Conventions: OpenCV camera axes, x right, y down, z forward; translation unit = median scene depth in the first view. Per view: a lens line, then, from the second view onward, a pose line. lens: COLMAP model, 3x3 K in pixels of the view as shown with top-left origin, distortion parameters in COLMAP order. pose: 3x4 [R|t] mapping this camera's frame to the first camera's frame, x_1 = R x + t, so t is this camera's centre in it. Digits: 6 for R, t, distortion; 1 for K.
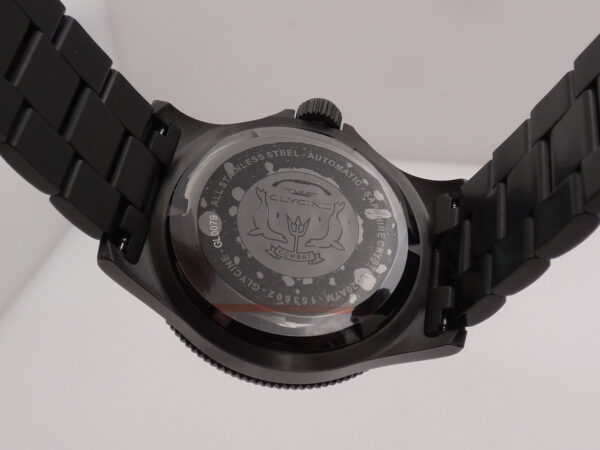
lens RADIAL K [[798.0, 0, 300.0], [0, 798.0, 225.1], [0, 0, 1]] dist [-0.018817, 0.000000]
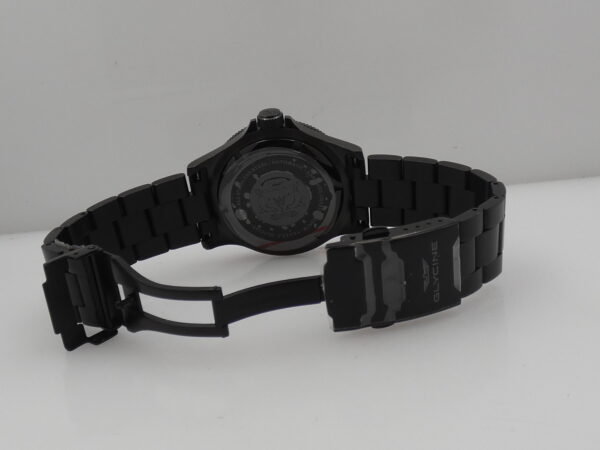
lens RADIAL K [[798.0, 0, 300.0], [0, 798.0, 224.9], [0, 0, 1]] dist [-0.018817, 0.000000]
pose [[0.945173, -0.326153, 0.016487, -0.007726], [0.324411, 0.943522, 0.067254, -0.063257], [-0.037491, -0.058218, 0.997600, -1.058782]]
